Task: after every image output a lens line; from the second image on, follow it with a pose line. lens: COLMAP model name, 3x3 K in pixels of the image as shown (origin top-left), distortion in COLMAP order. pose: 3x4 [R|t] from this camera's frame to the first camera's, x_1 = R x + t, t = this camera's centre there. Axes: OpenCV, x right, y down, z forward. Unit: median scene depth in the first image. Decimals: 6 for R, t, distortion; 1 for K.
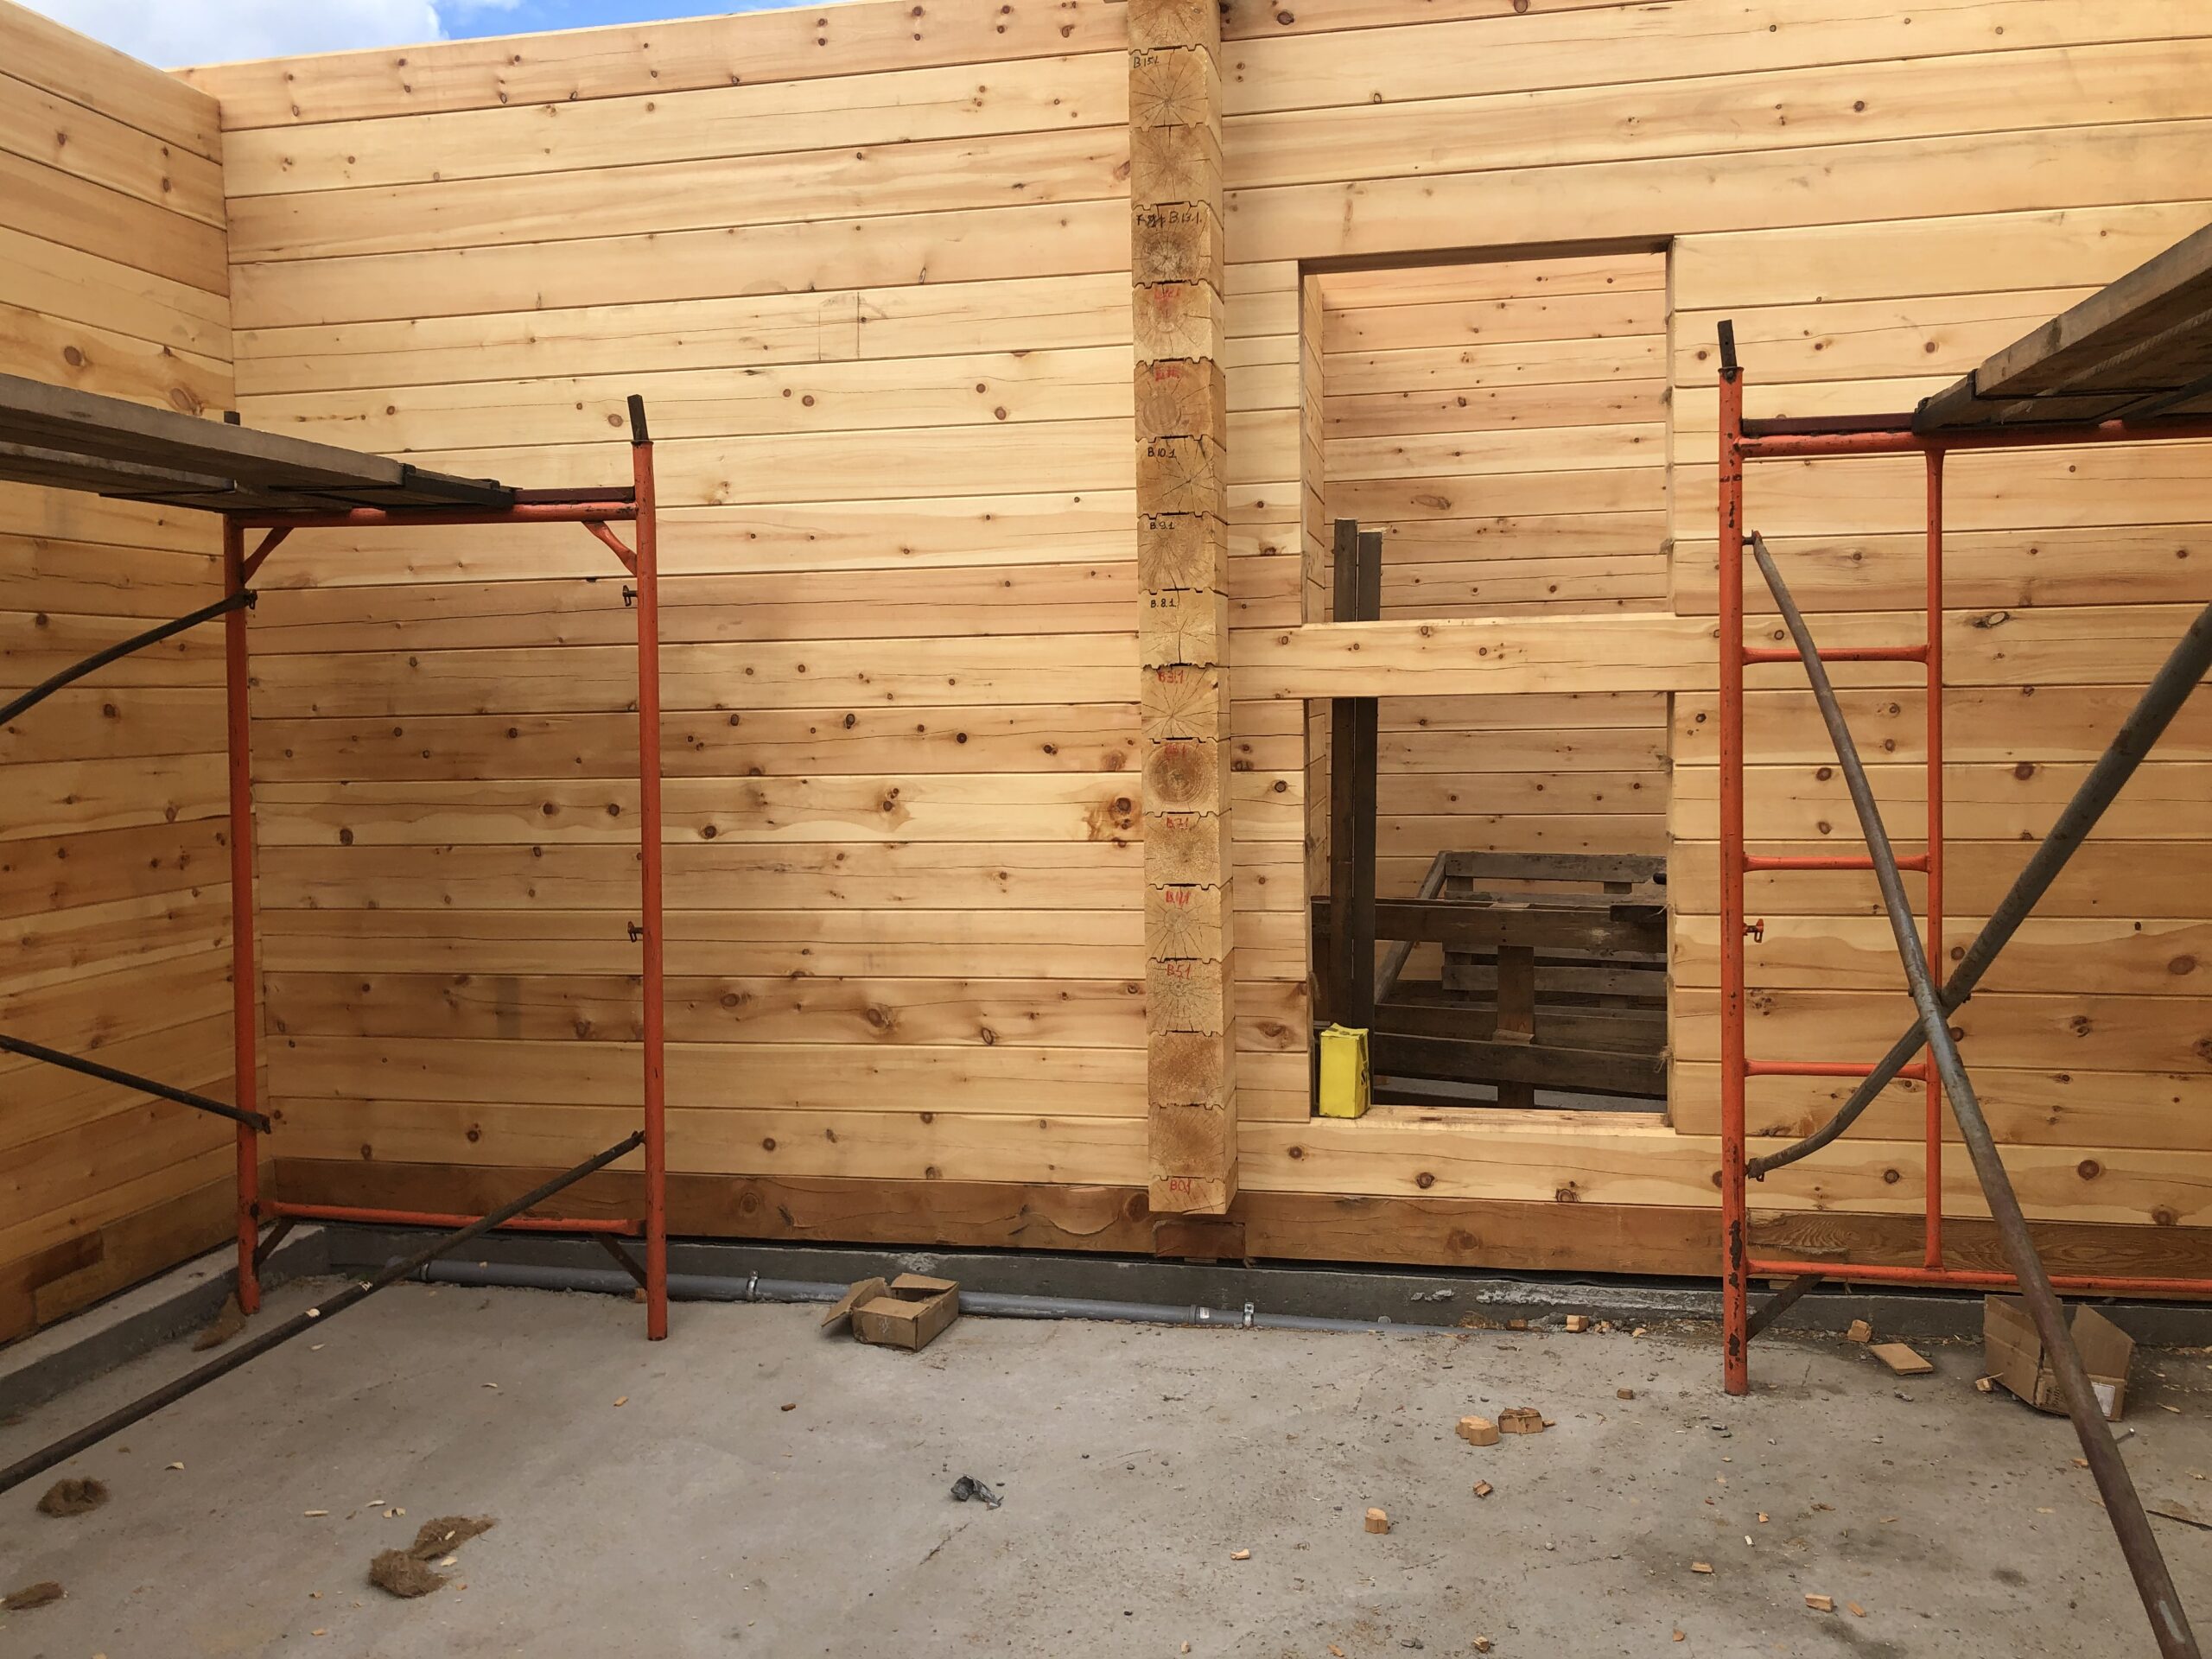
lens RADIAL K [[1797.0, 0, 1106.0], [0, 1797.0, 829.5], [0, 0, 1]] dist [0.029099, -0.005941]
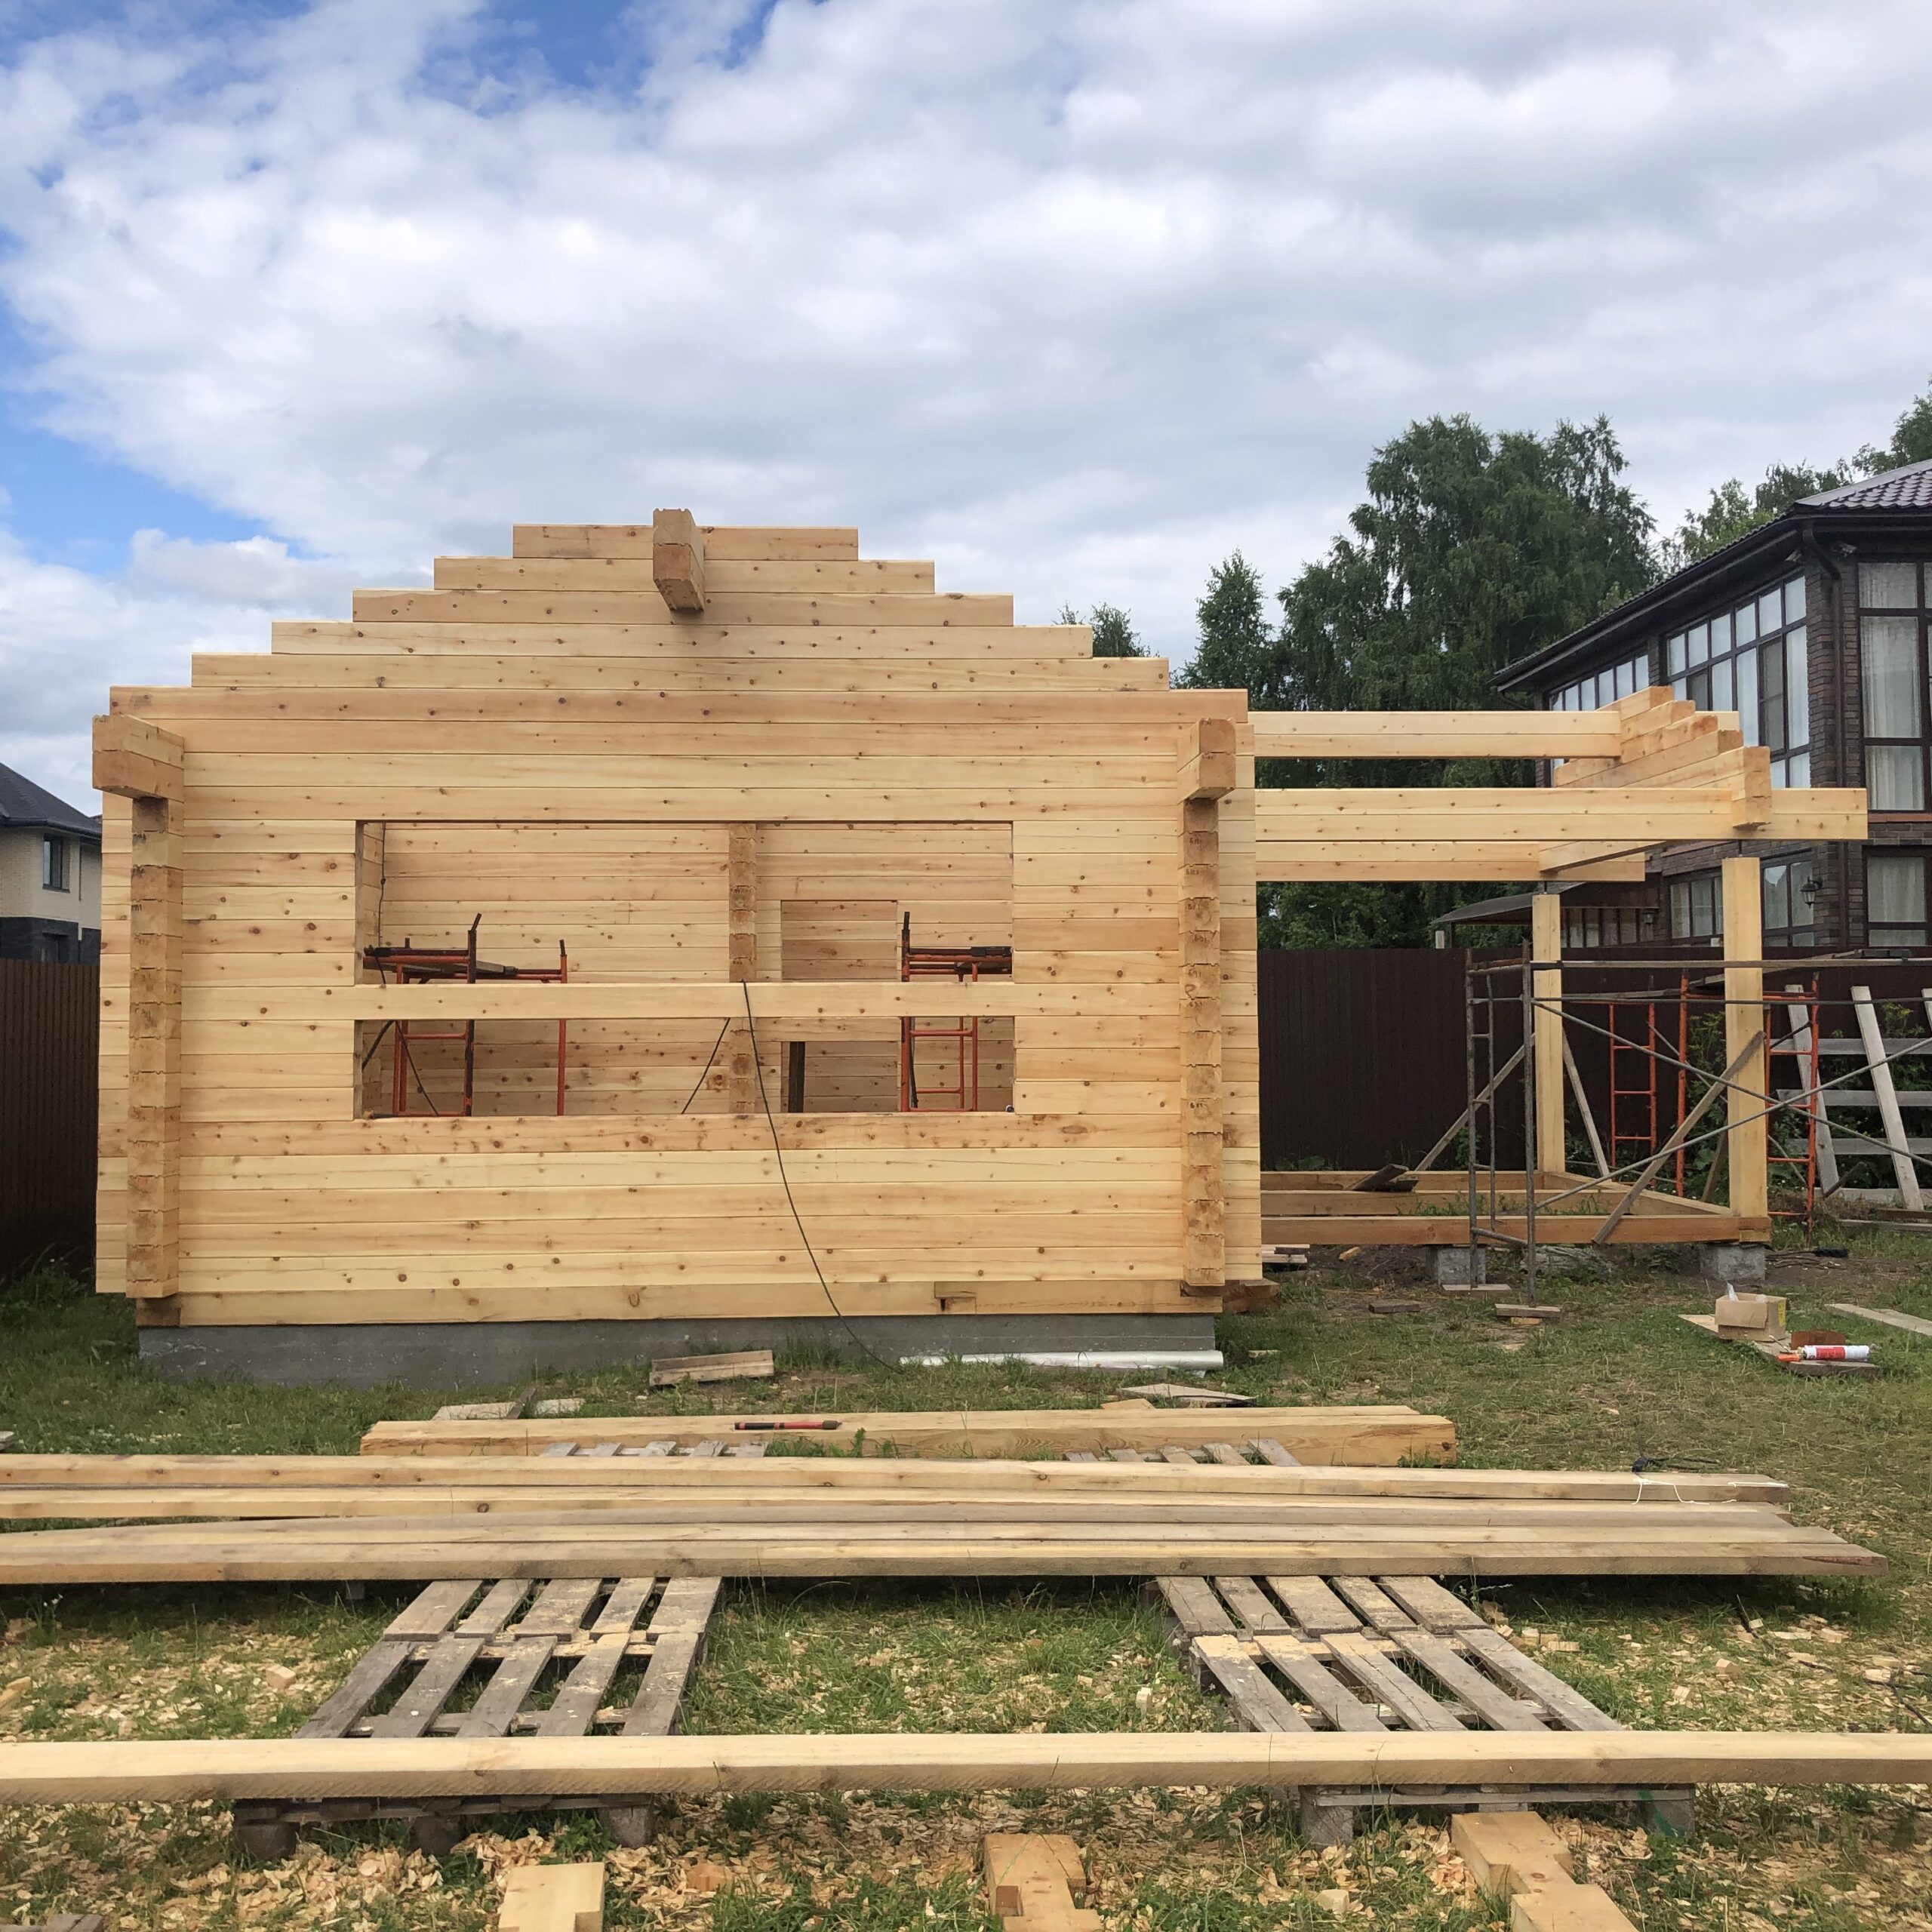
lens RADIAL K [[2080.1, 0, 988.7], [0, 2080.1, 924.5], [0, 0, 1]] dist [0.149285, -0.361559]
pose [[0.970332, 0.026208, 0.240352, -0.406157], [0.004561, 0.991946, -0.126578, 0.179630], [-0.241734, 0.123919, 0.962397, -2.525622]]
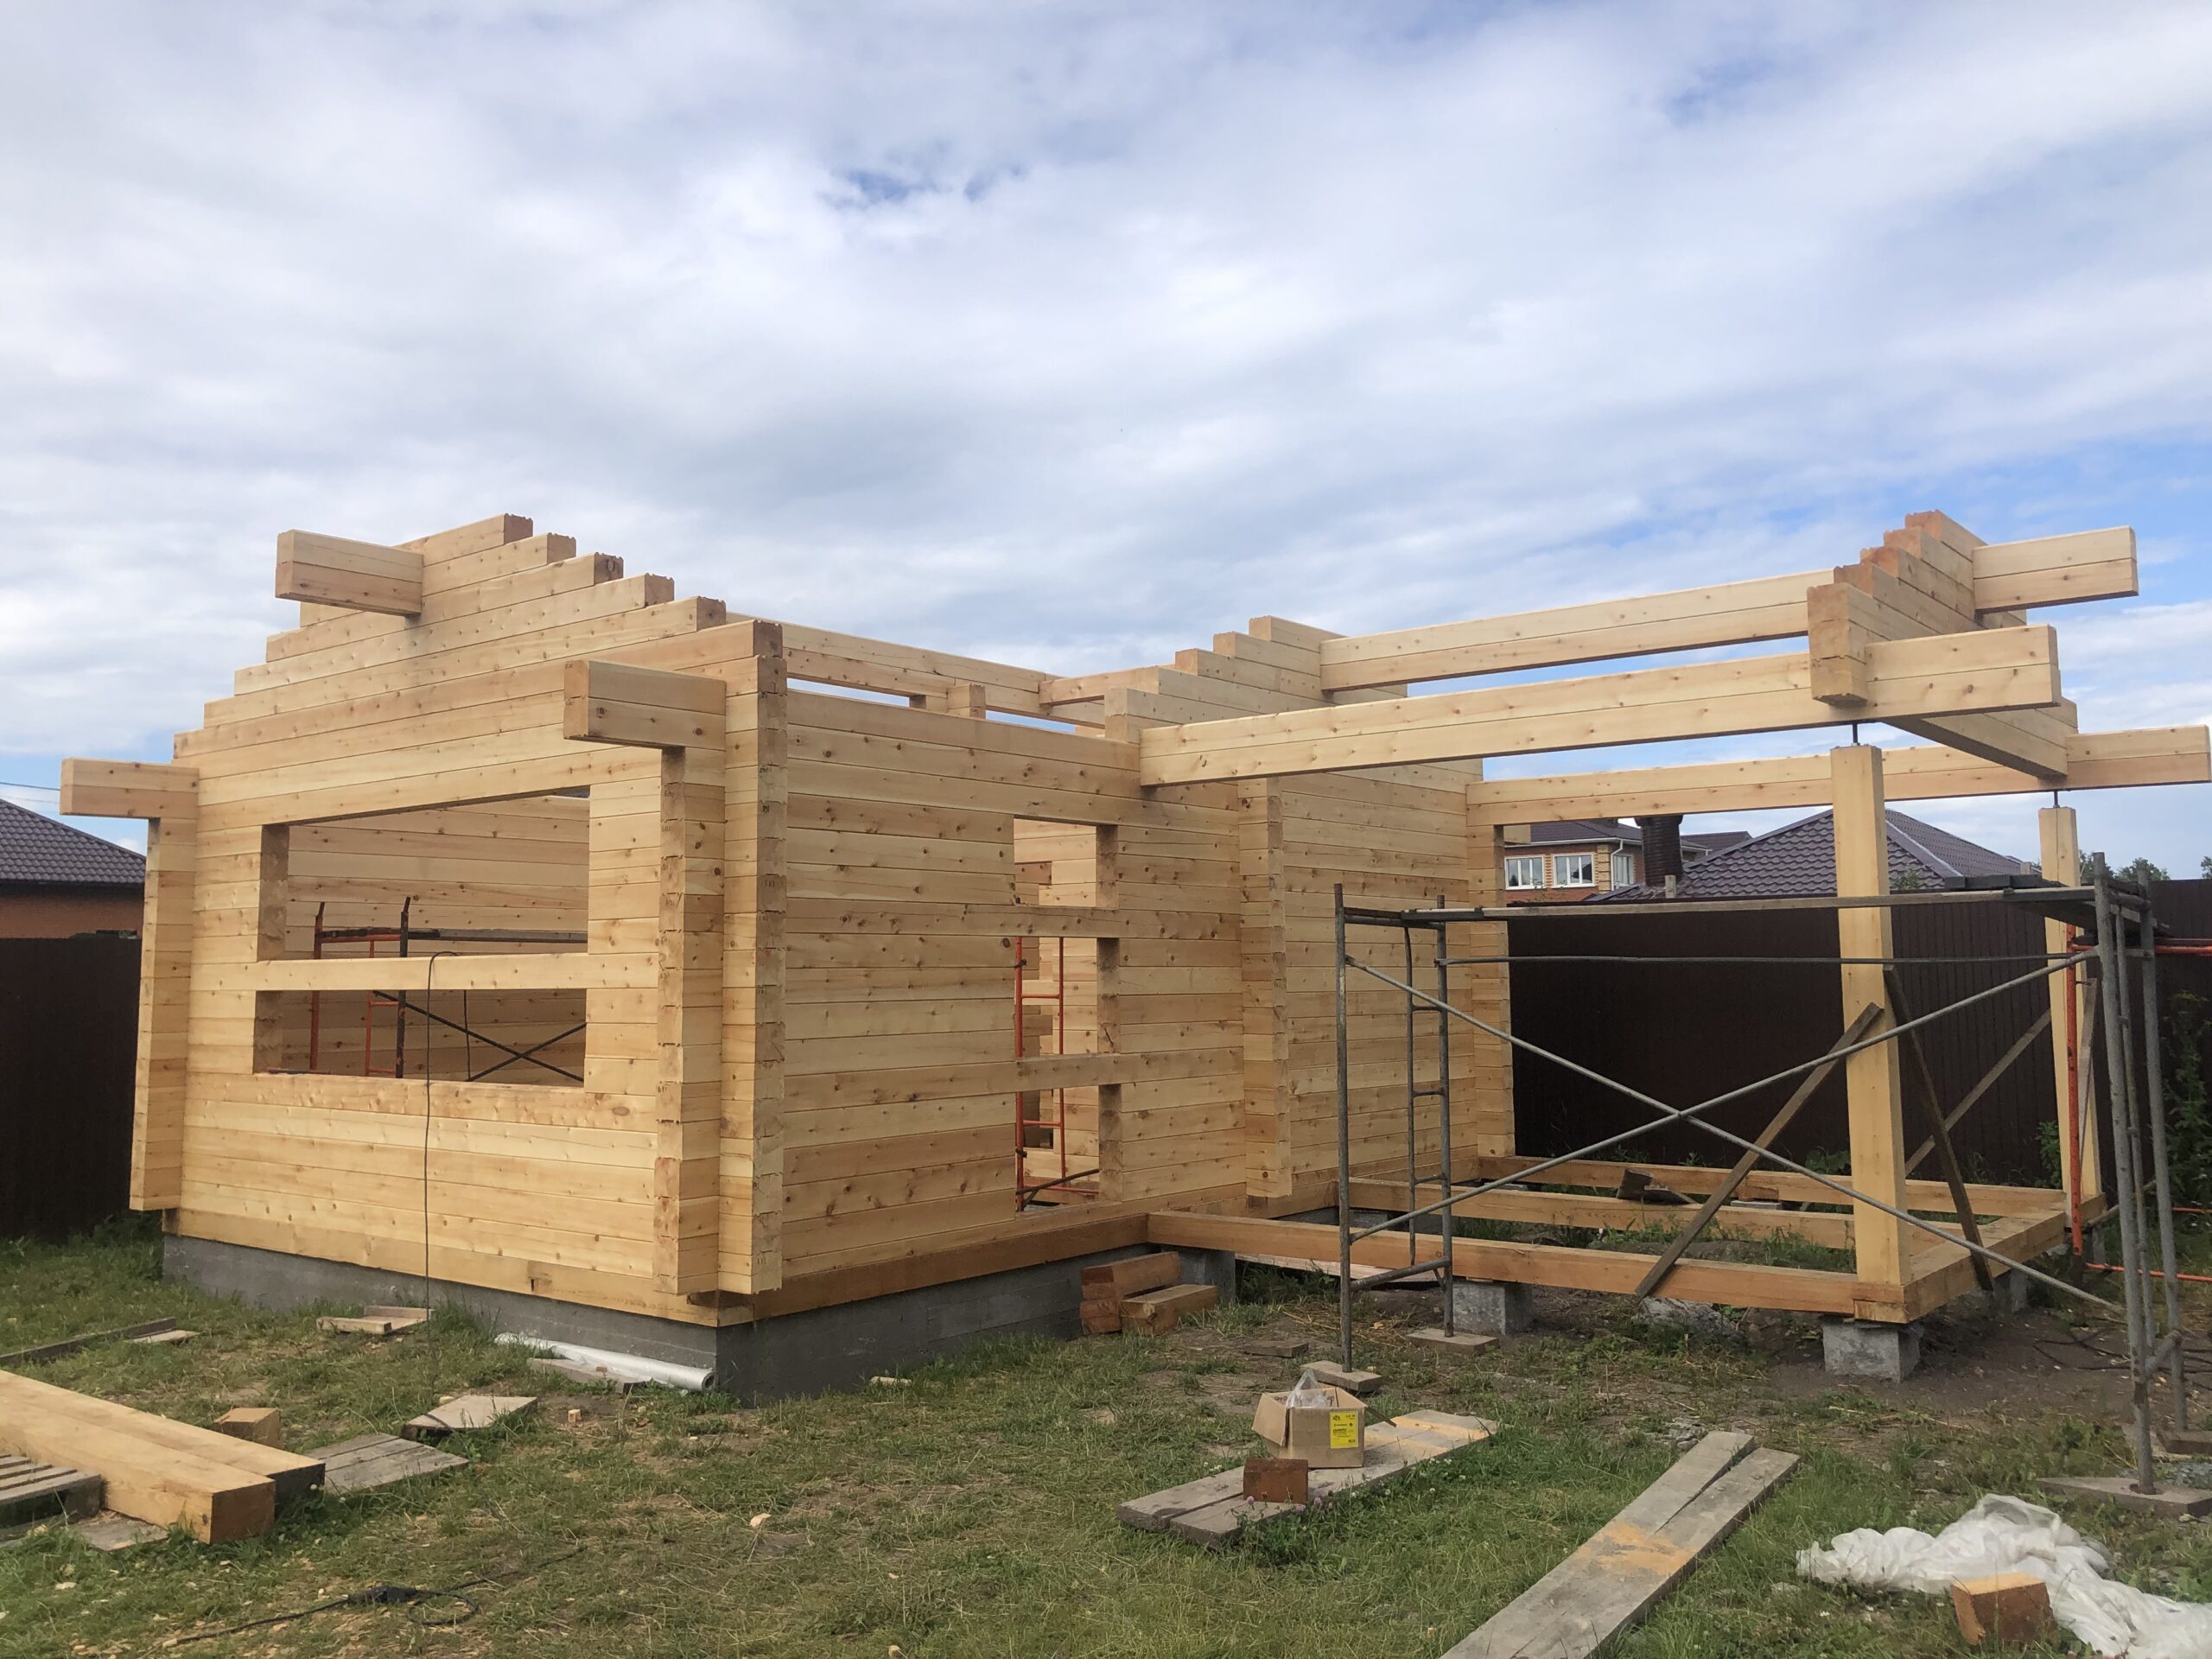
lens RADIAL K [[1789.6, 0, 1106.0], [0, 1789.6, 829.5], [0, 0, 1]] dist [0.022608, -0.000745]
pose [[0.886993, -0.025835, -0.461059, 1.805092], [-0.045434, 0.988707, -0.142809, 0.053080], [0.459541, 0.147618, 0.875803, -1.629385]]
